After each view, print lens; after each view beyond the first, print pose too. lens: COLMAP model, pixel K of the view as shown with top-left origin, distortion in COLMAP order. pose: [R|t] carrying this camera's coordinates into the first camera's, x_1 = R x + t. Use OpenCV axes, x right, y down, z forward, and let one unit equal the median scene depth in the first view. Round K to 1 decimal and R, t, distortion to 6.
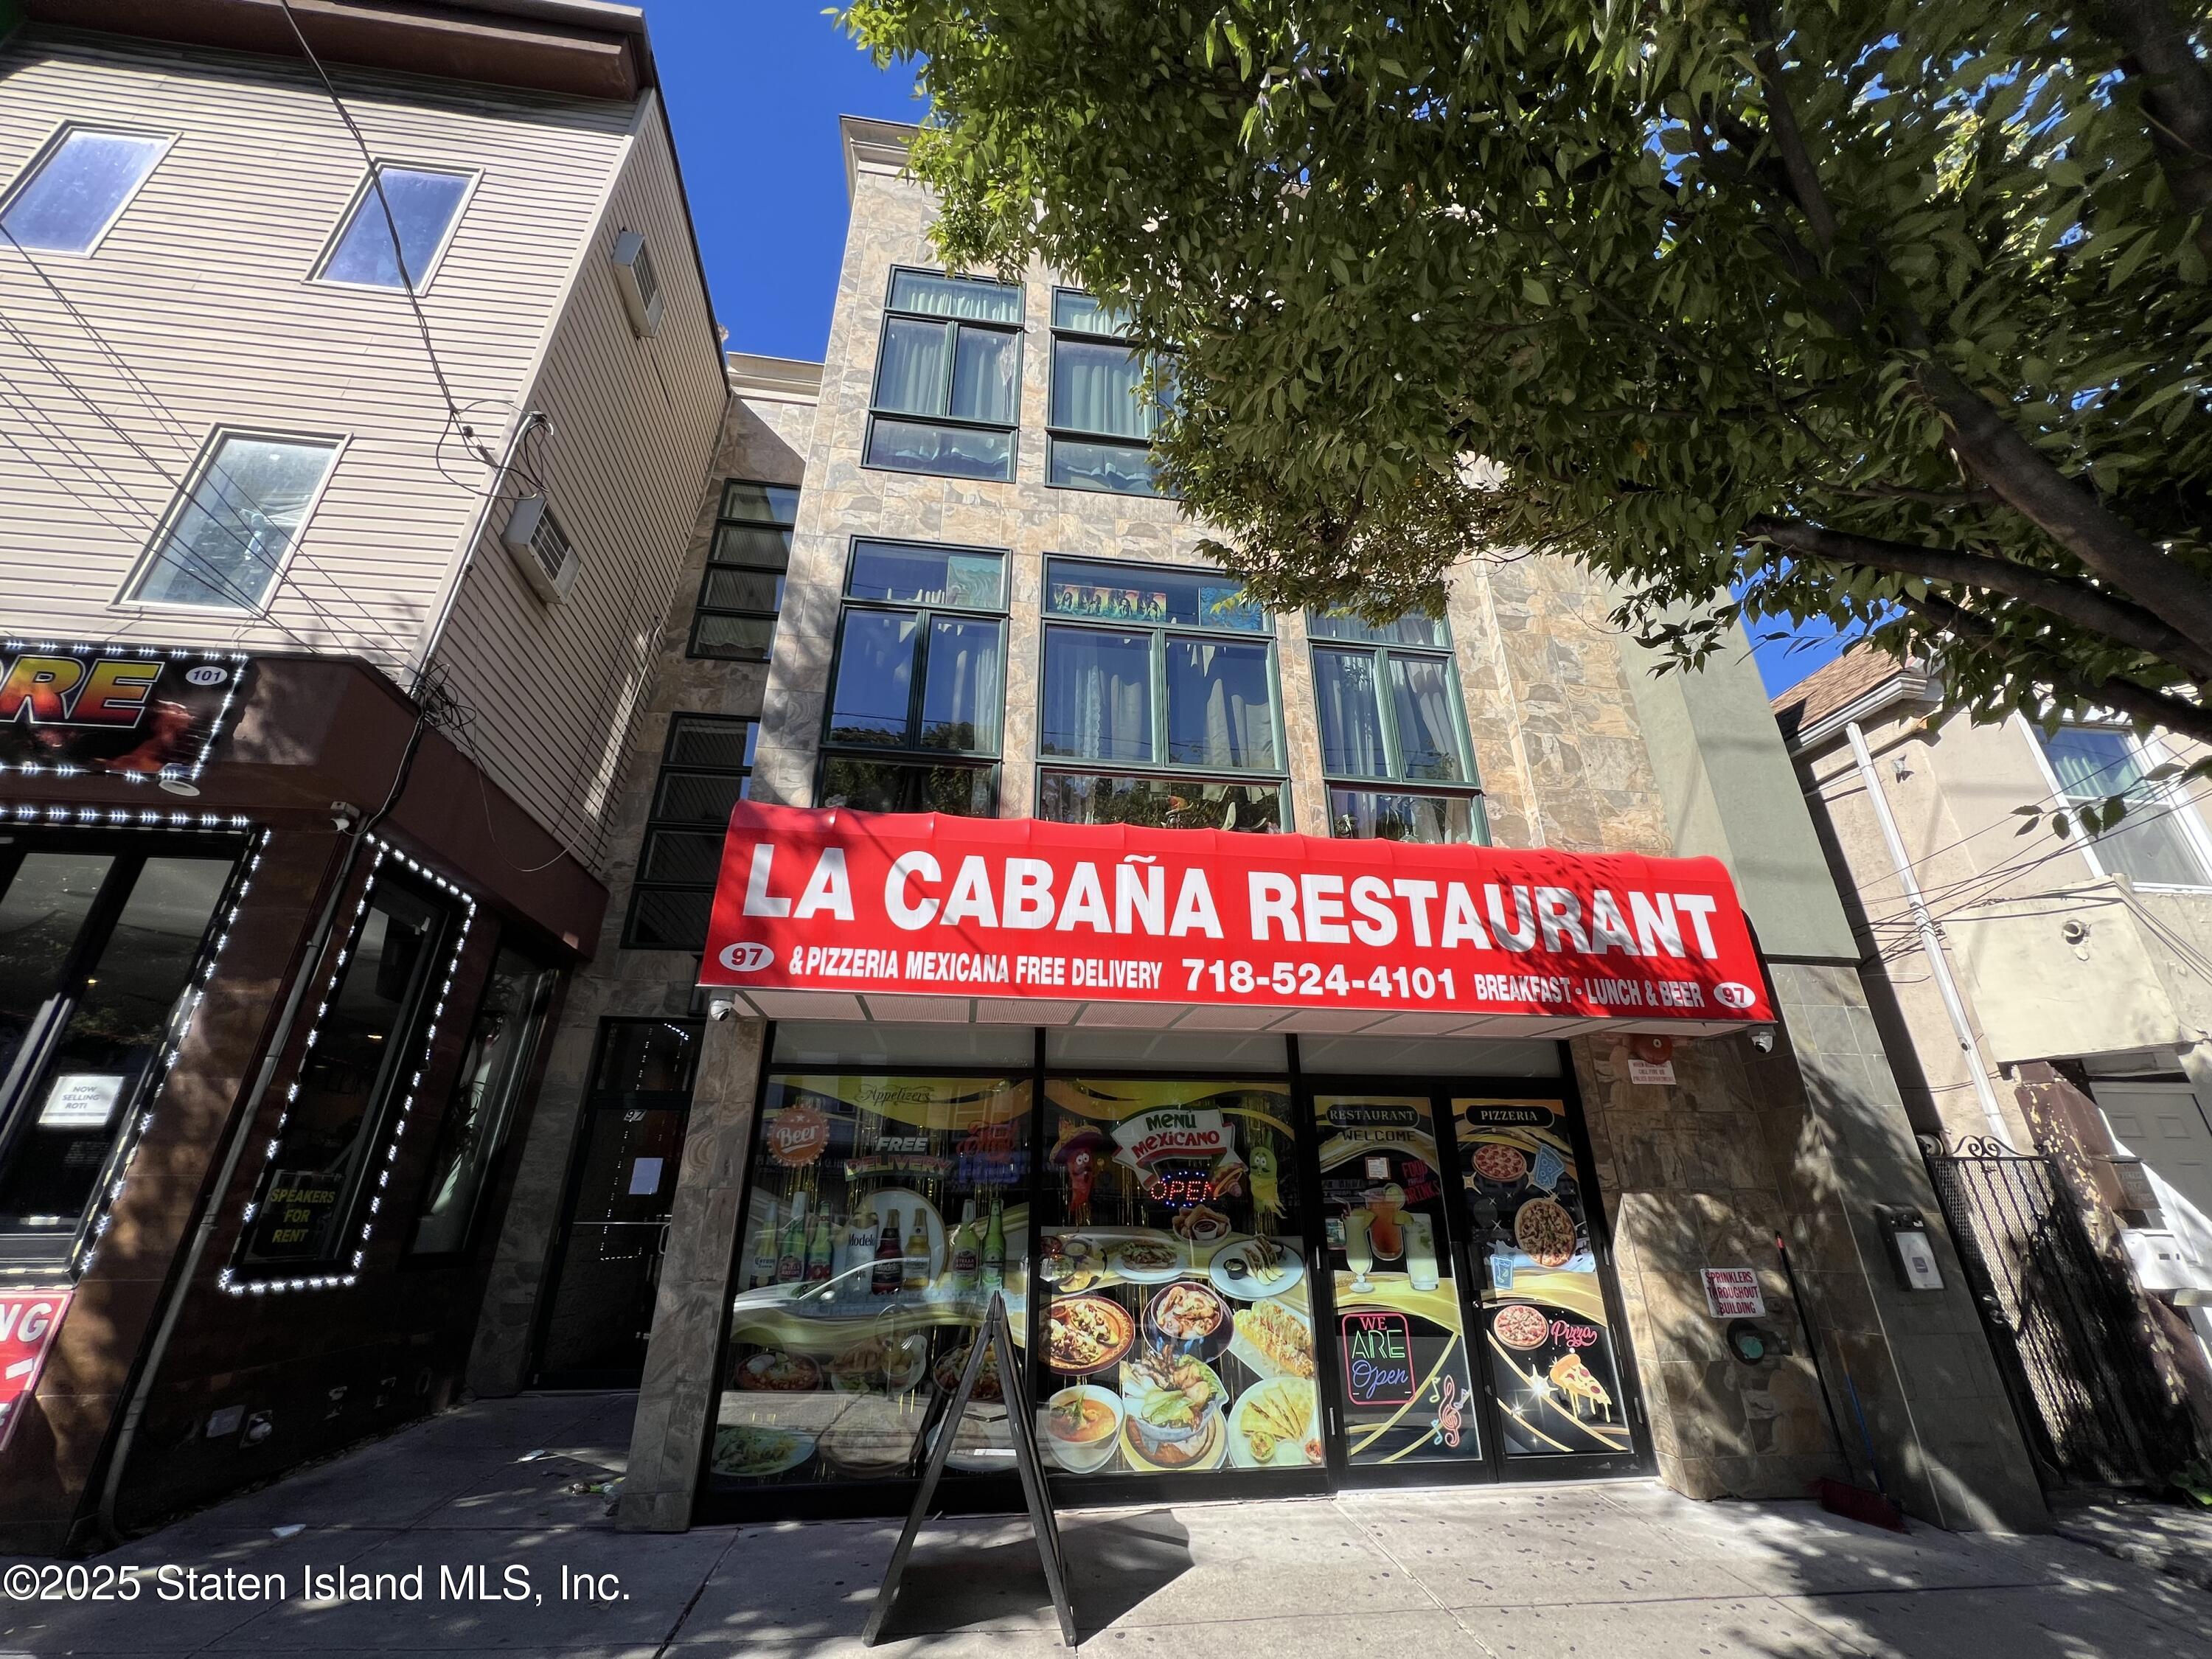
lens RADIAL K [[891.9, 0, 1106.0], [0, 891.9, 829.5], [0, 0, 1]] dist [0.000891, 0.000081]
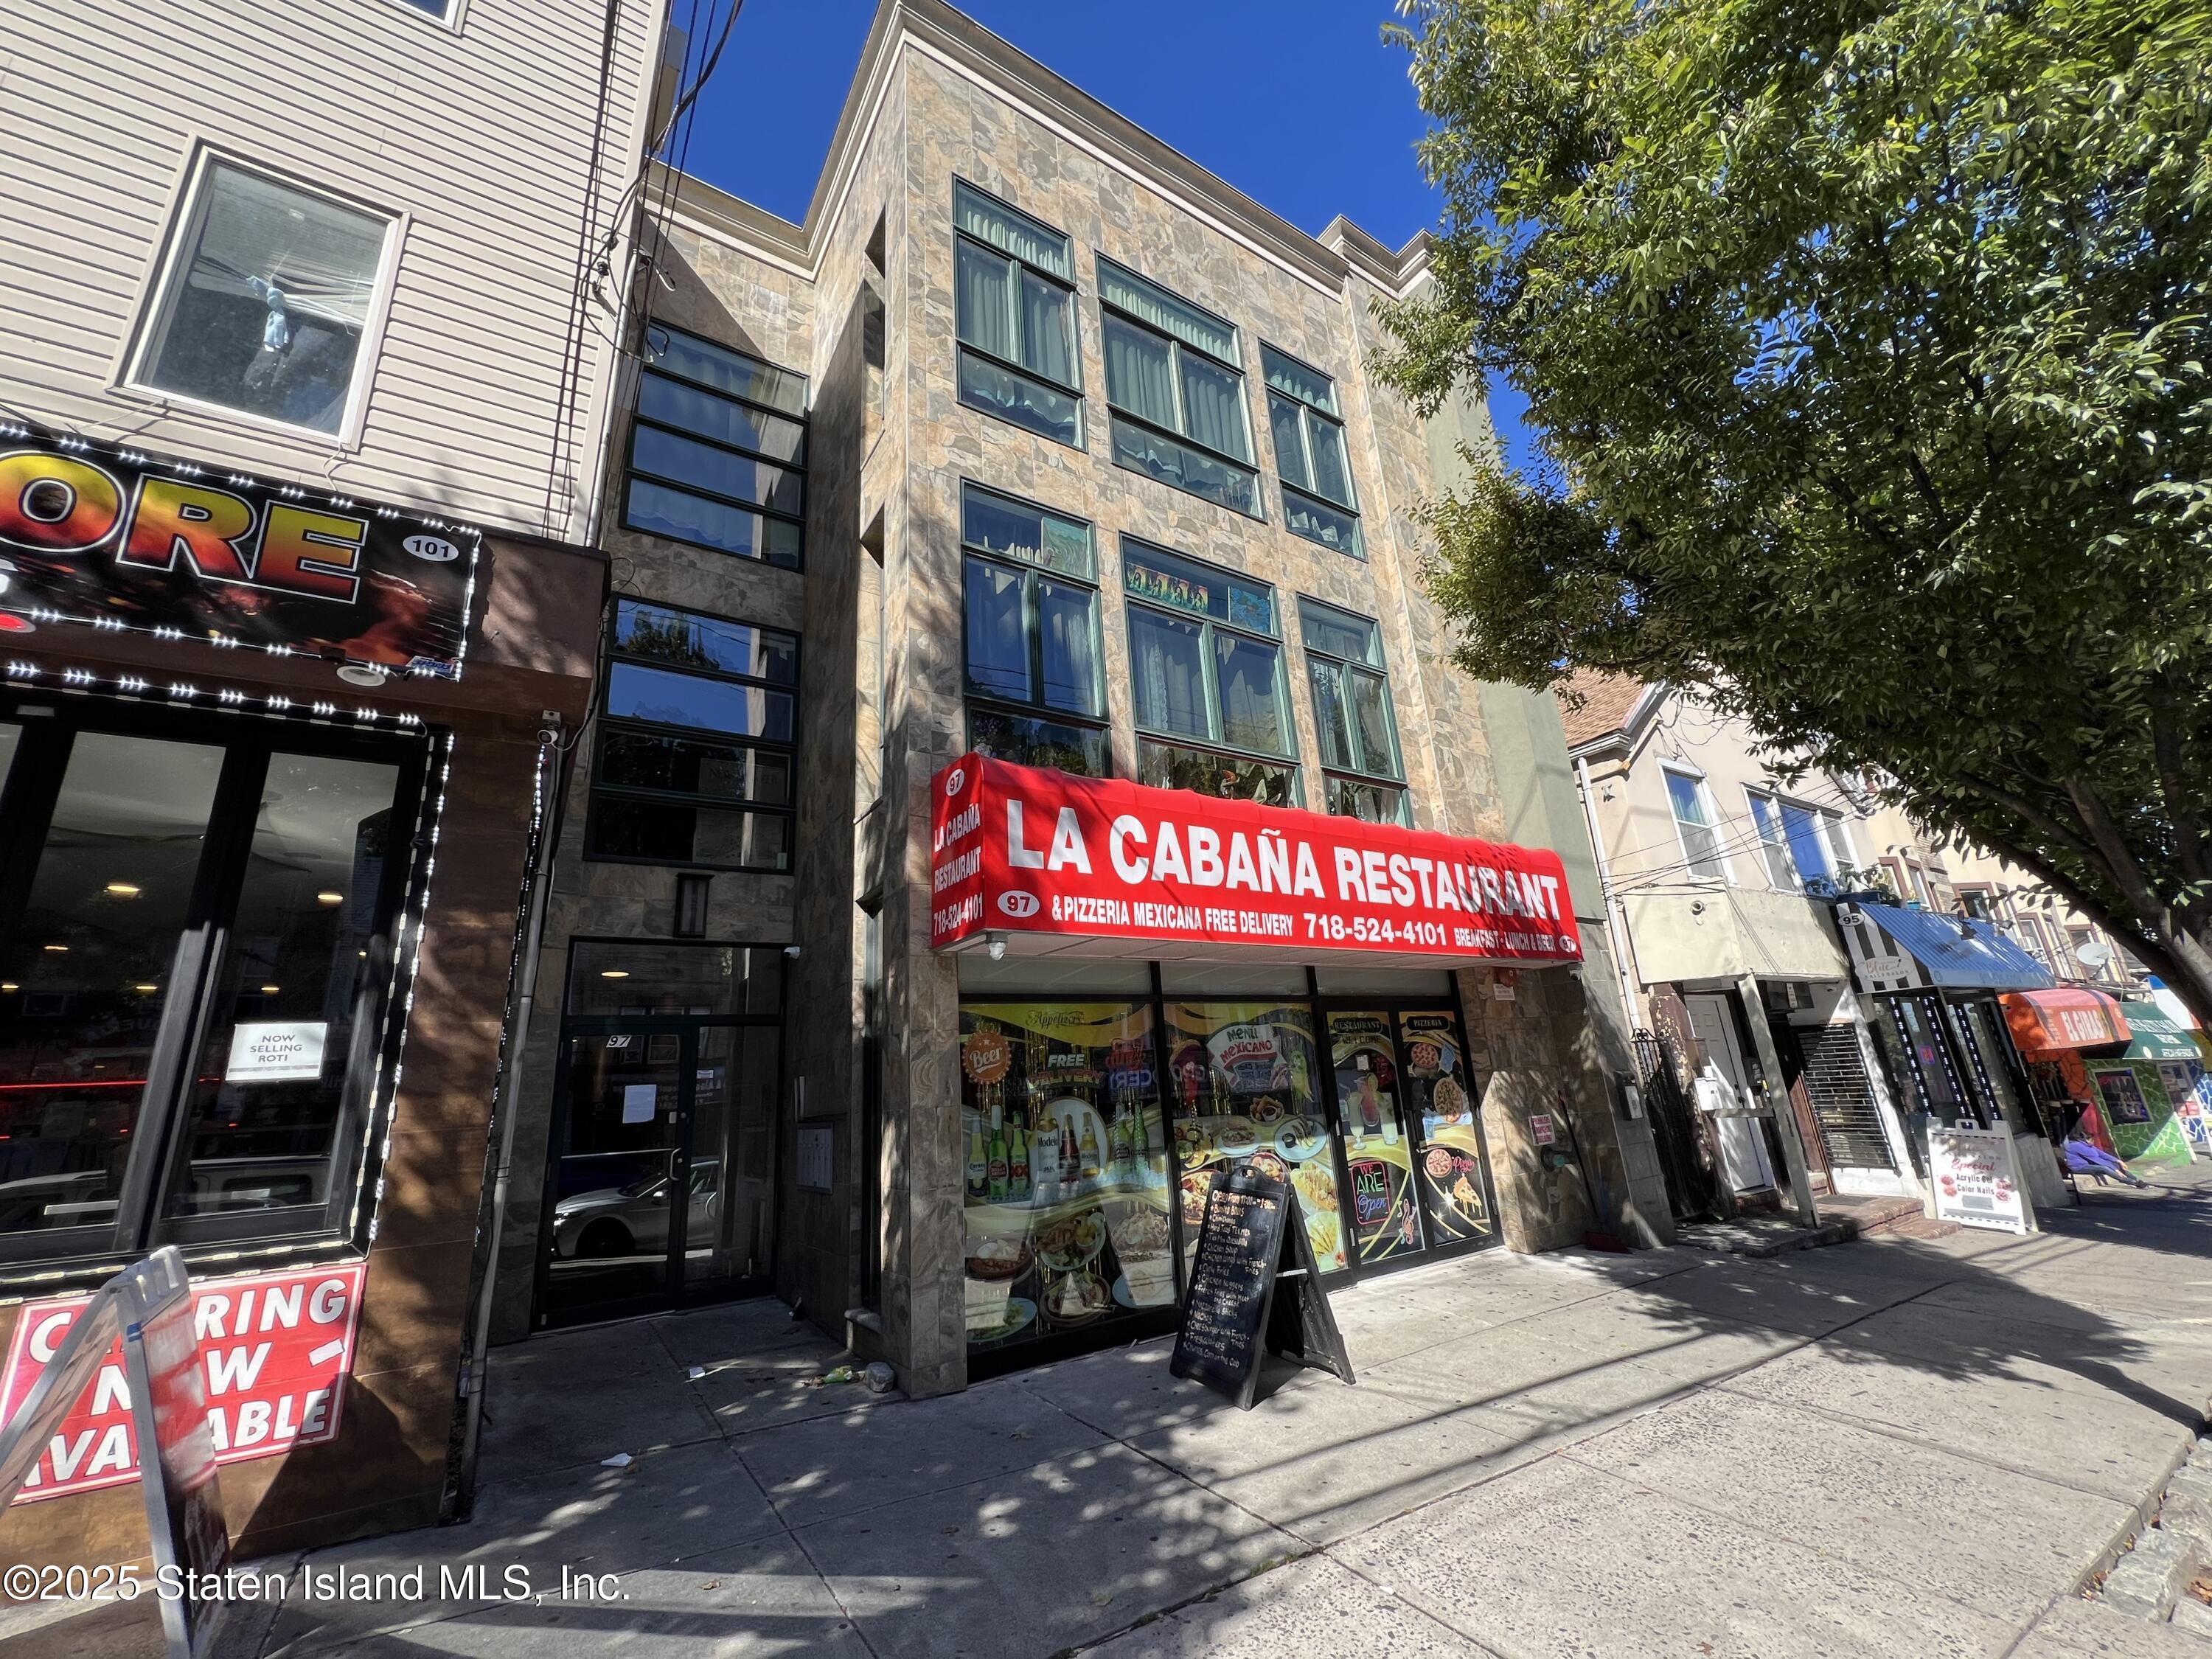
lens RADIAL K [[891.9, 0, 1106.0], [0, 891.9, 829.5], [0, 0, 1]] dist [0.000891, 0.000081]
pose [[0.903285, 0.067572, 0.423687, -0.709689], [-0.112631, 0.990231, 0.082196, -0.048049], [-0.413994, -0.121966, 0.902072, -0.034779]]
